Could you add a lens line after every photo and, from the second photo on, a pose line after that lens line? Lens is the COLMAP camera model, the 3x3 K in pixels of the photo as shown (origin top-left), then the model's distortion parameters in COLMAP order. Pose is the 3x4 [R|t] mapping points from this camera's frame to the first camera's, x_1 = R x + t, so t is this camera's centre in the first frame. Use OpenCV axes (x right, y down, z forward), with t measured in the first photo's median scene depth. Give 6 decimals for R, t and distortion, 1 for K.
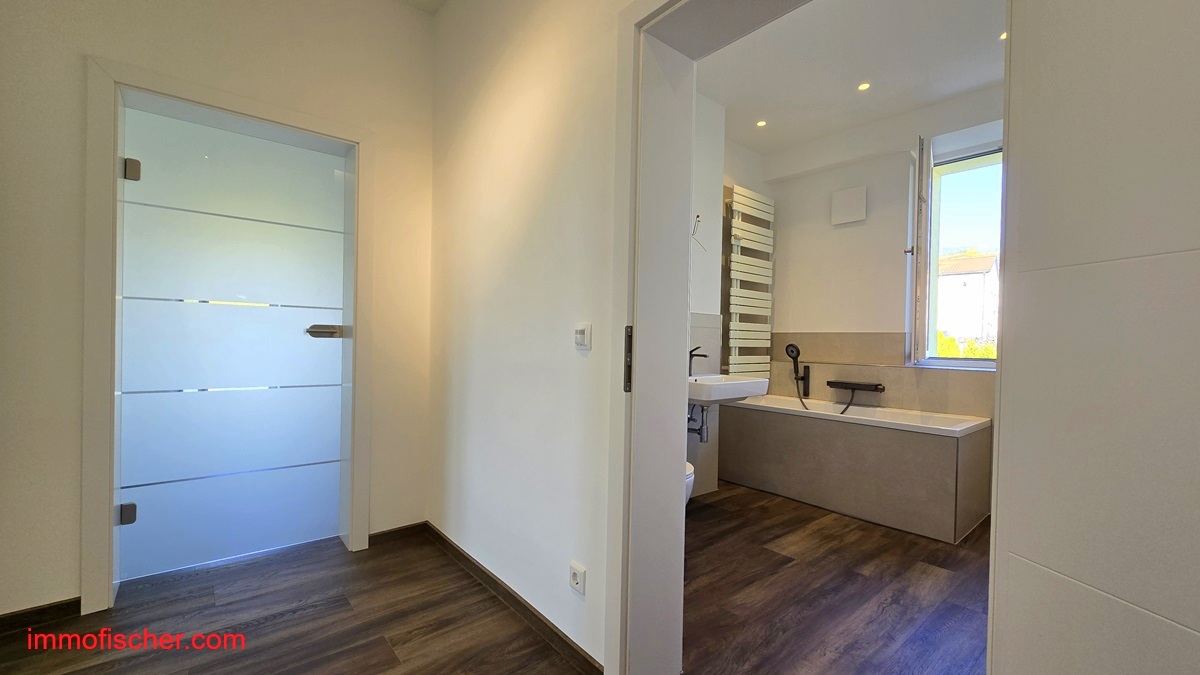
lens RADIAL K [[488.6, 0, 602.6], [0, 488.6, 346.5], [0, 0, 1]] dist [-0.002440, -0.000200]
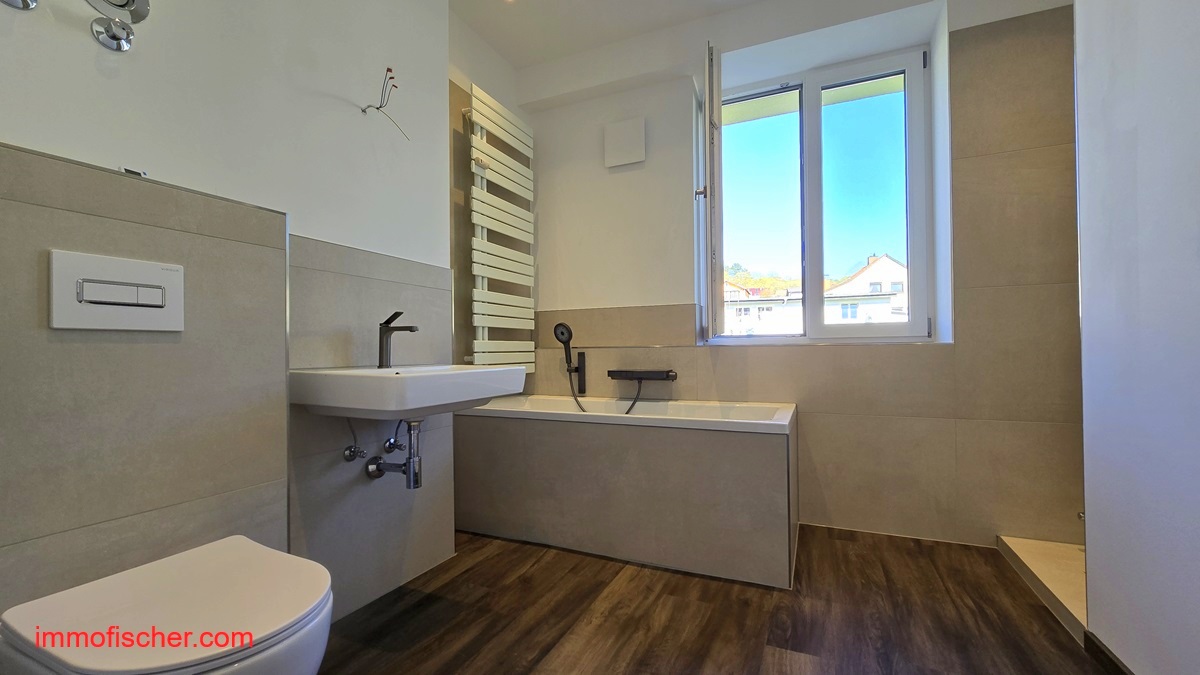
lens RADIAL K [[488.6, 0, 602.6], [0, 488.6, 346.5], [0, 0, 1]] dist [-0.002440, -0.000200]
pose [[0.901156, -0.025381, 0.432751, 0.140334], [0.032810, 0.999415, -0.009705, 0.043480], [-0.432251, 0.022944, 0.901461, 0.353375]]
